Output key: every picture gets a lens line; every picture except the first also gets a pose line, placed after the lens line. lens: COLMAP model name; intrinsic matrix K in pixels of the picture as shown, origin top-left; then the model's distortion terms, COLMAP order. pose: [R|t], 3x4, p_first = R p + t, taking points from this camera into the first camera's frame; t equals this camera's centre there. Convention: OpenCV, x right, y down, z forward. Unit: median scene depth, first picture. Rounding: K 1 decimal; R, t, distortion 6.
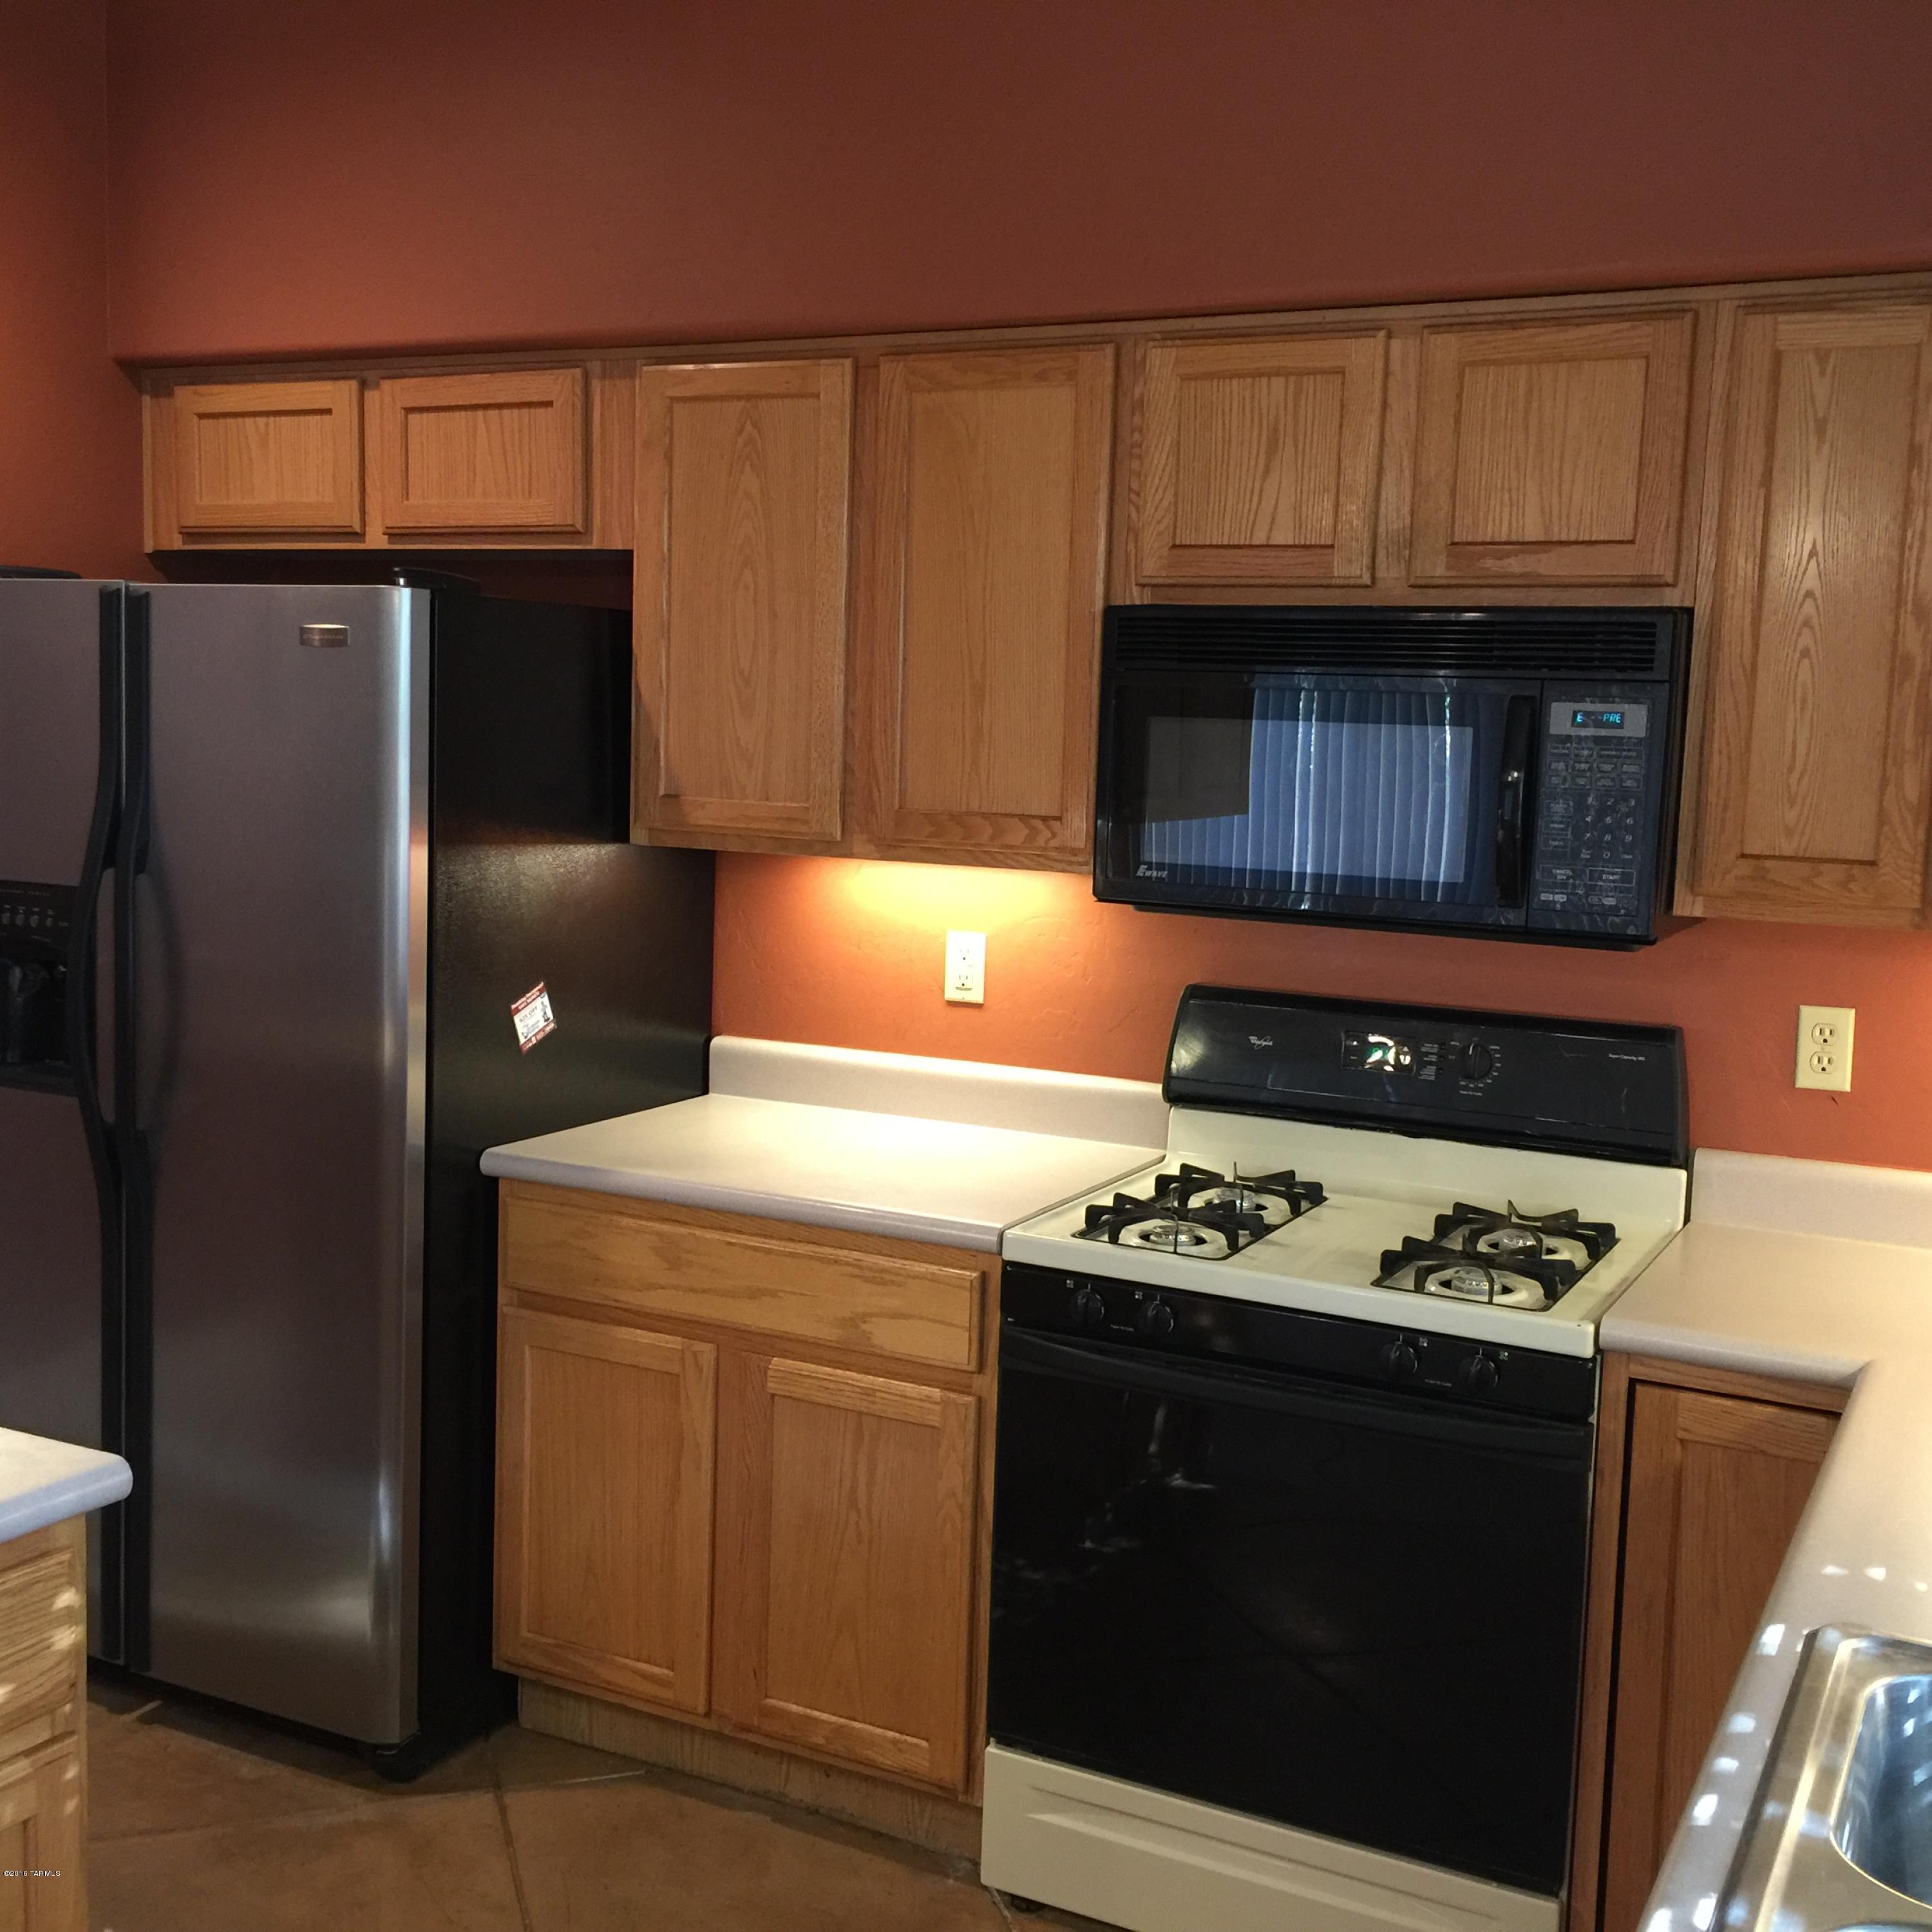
lens RADIAL K [[2198.7, 0, 961.3], [0, 2198.7, 954.8], [0, 0, 1]] dist [0.047015, 0.000000]
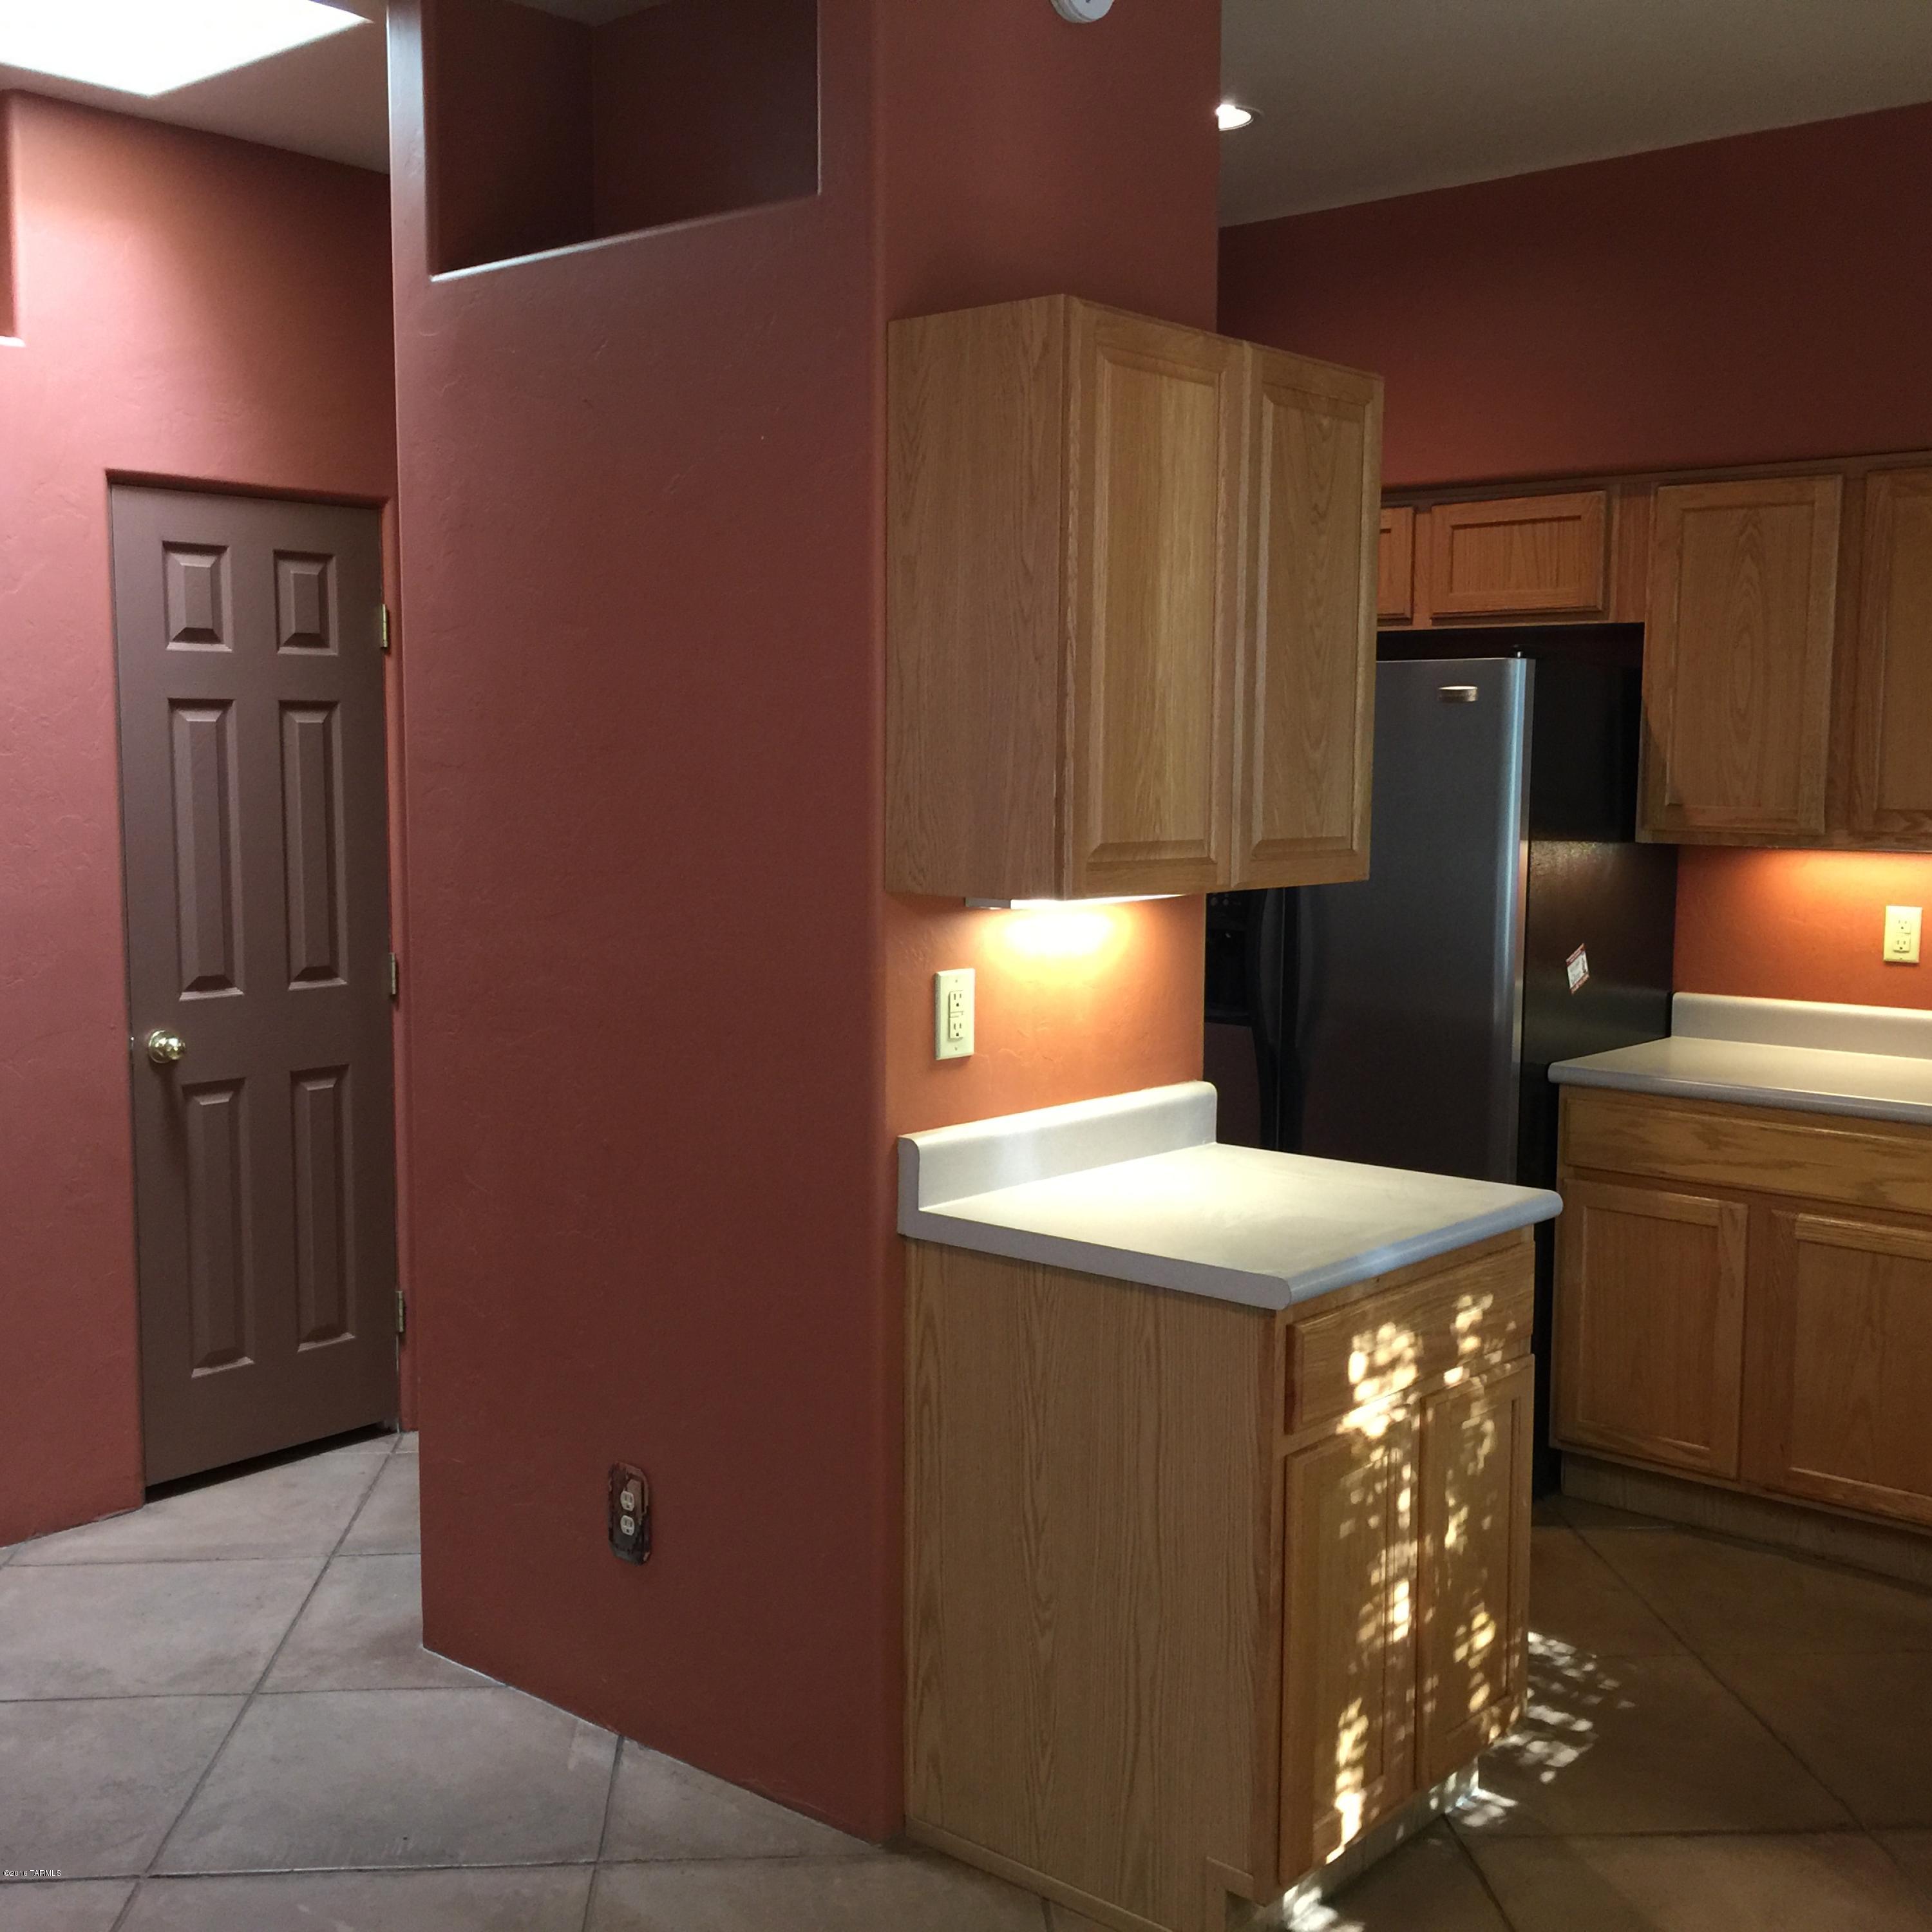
lens RADIAL K [[2198.7, 0, 961.9], [0, 2198.7, 965.5], [0, 0, 1]] dist [0.047015, 0.000000]
pose [[0.973040, -0.001985, -0.230626, -0.268932], [-0.001977, 0.999854, -0.016949, 0.053842], [0.230626, 0.016948, 0.972895, -0.445476]]
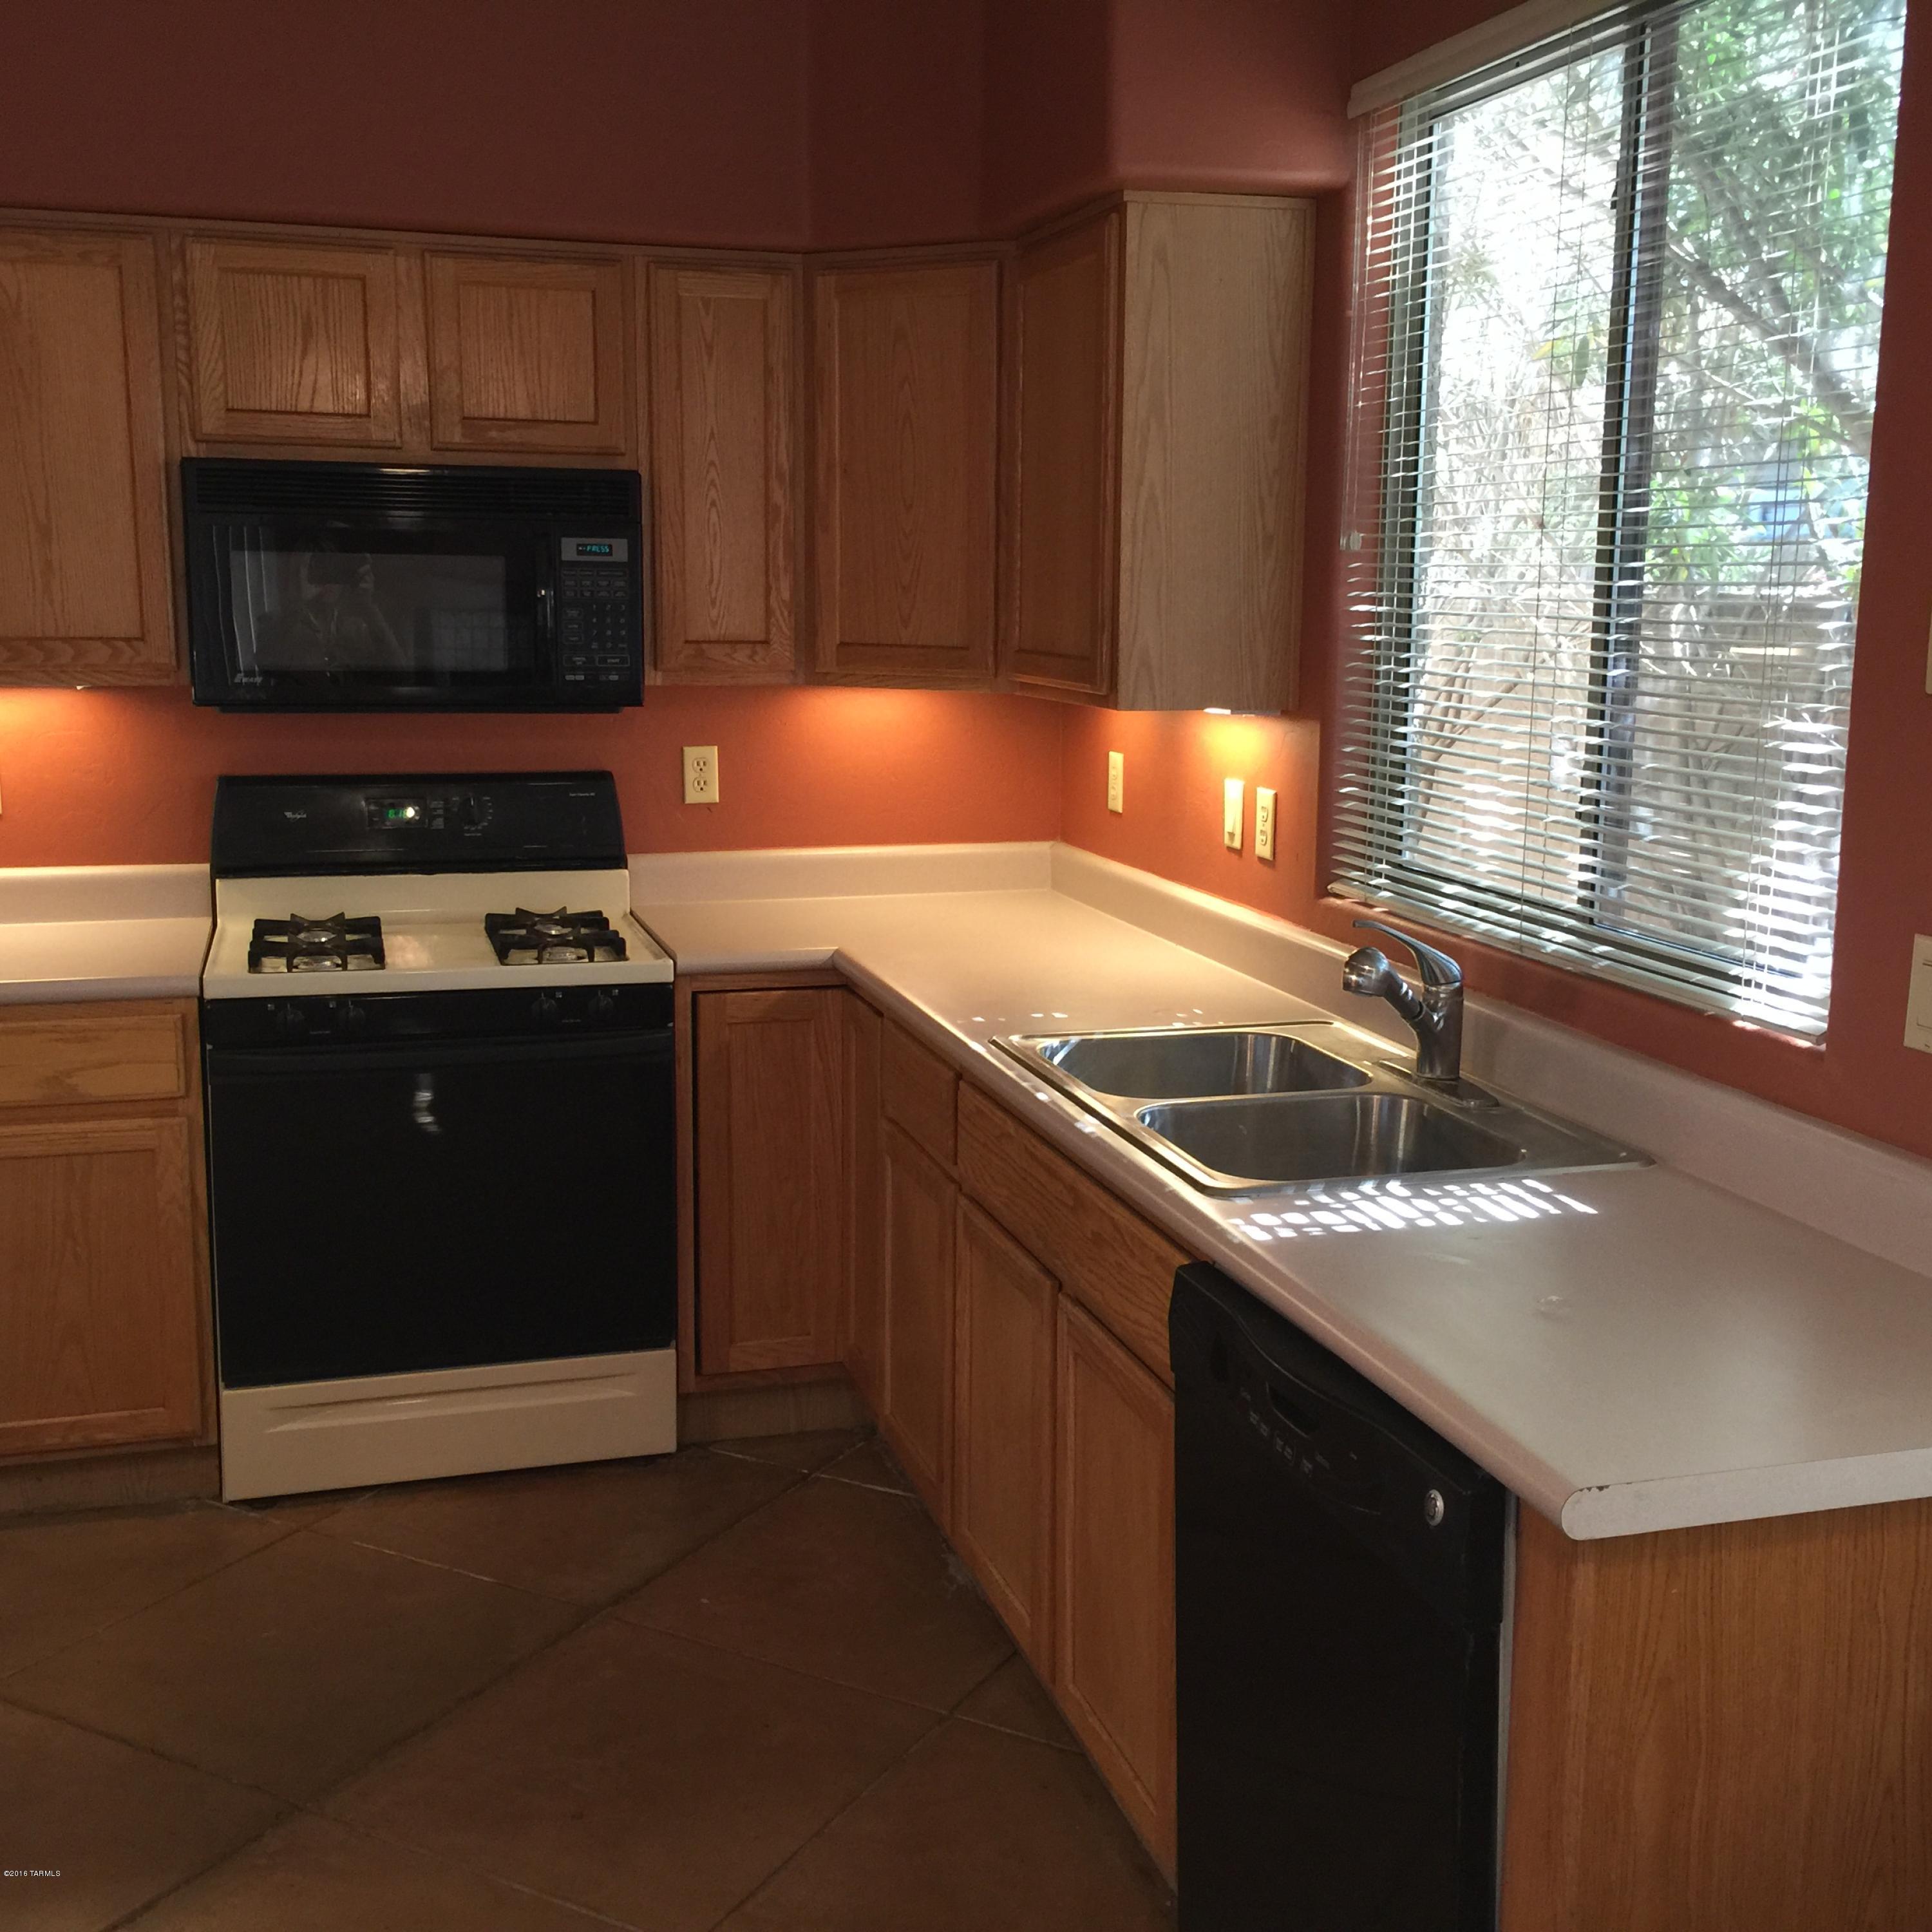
lens RADIAL K [[2198.7, 0, 973.2], [0, 2198.7, 957.9], [0, 0, 1]] dist [0.047015, 0.000000]
pose [[0.716951, -0.141948, 0.682519, -0.475712], [0.089883, 0.989701, 0.111417, 0.015428], [-0.691305, -0.018533, 0.722325, -0.175810]]
